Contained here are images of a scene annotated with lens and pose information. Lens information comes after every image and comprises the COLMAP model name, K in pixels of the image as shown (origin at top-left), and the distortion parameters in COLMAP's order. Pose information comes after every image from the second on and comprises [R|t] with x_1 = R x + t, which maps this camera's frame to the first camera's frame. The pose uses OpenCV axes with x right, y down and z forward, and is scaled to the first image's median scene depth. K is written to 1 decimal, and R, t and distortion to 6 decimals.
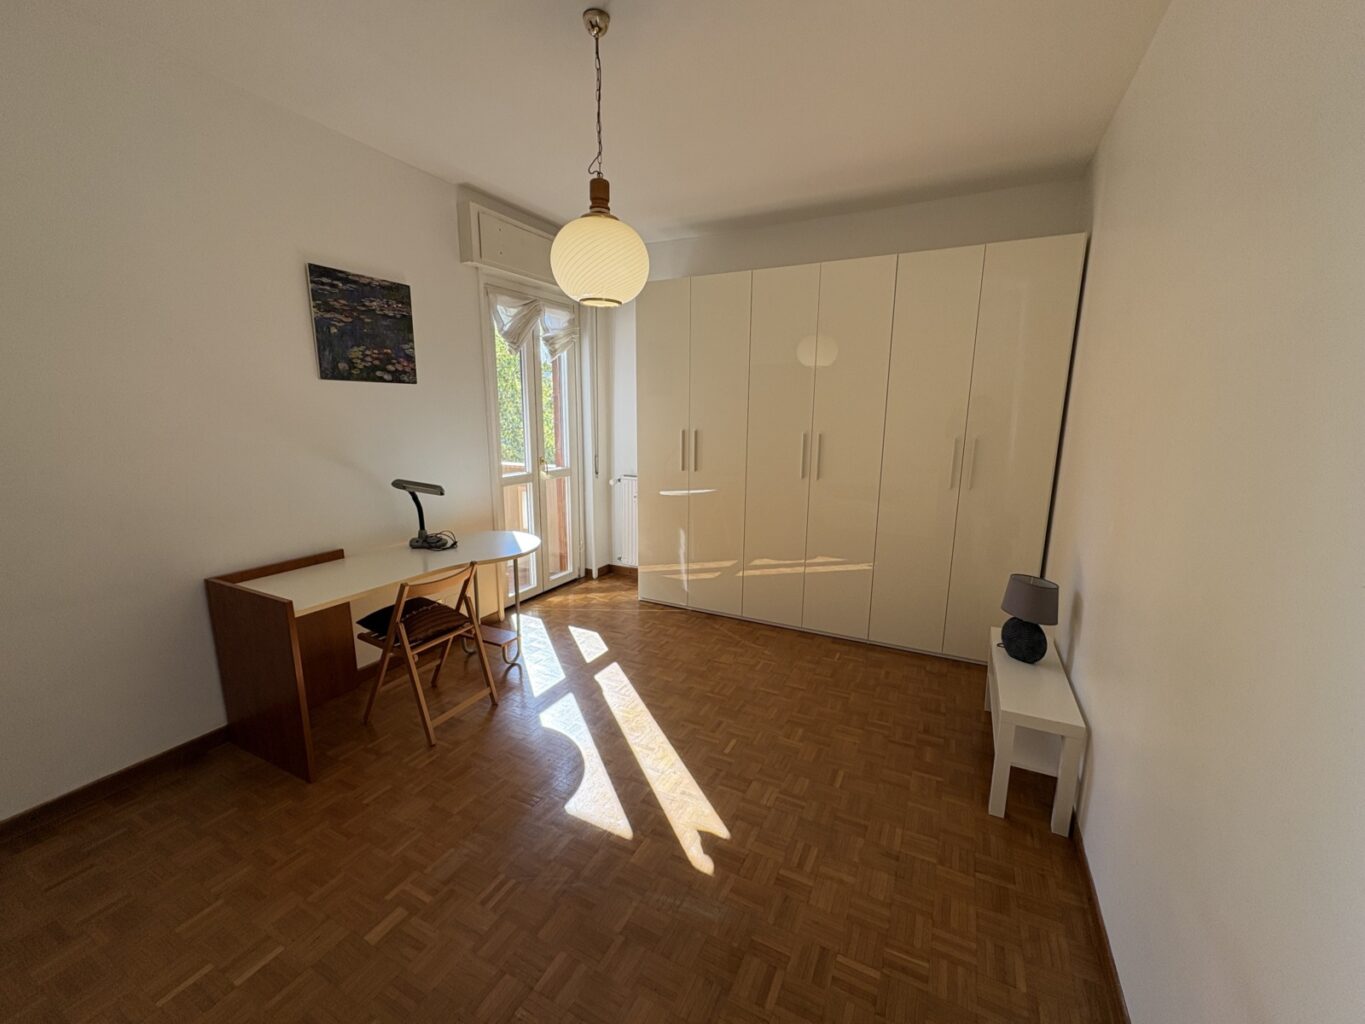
lens RADIAL K [[542.9, 0, 685.4], [0, 542.9, 506.8], [0, 0, 1]] dist [-0.001323, 0.000809]
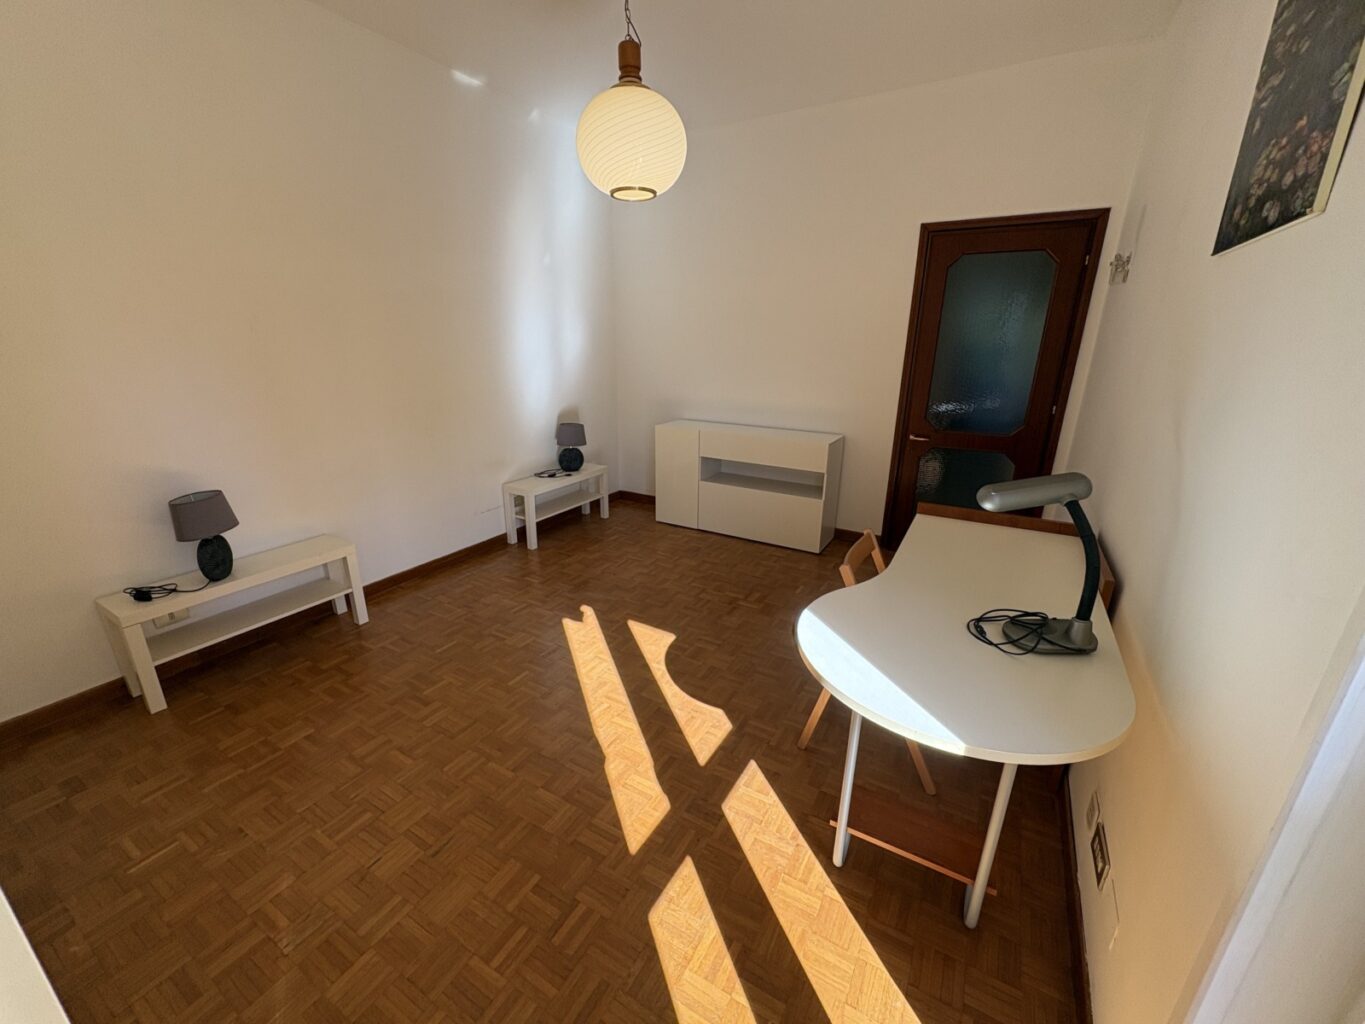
lens RADIAL K [[542.9, 0, 686.7], [0, 542.9, 514.2], [0, 0, 1]] dist [-0.001323, 0.000809]
pose [[-0.998277, -0.038675, 0.044122, -0.206886], [-0.013049, 0.879517, 0.475689, -0.237030], [-0.057204, 0.474294, -0.878506, 1.416293]]
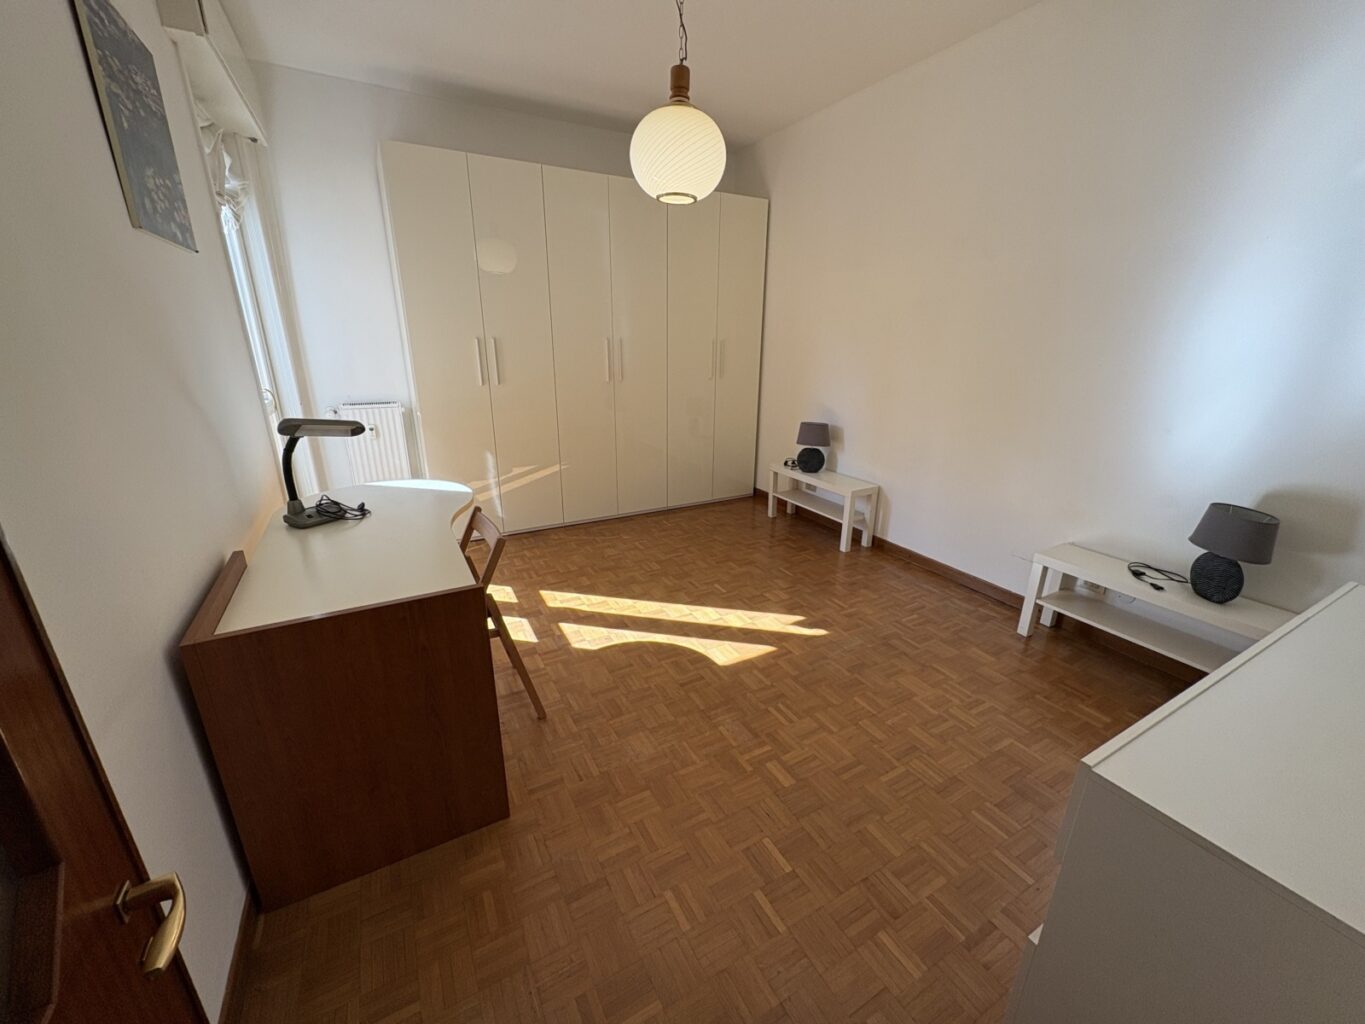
lens RADIAL K [[542.9, 0, 680.9], [0, 542.9, 513.5], [0, 0, 1]] dist [-0.001323, 0.000809]
pose [[0.566332, -0.263676, 0.780861, -0.765943], [0.143234, 0.964513, 0.221808, -0.020051], [-0.811636, -0.013771, 0.584002, 0.276925]]
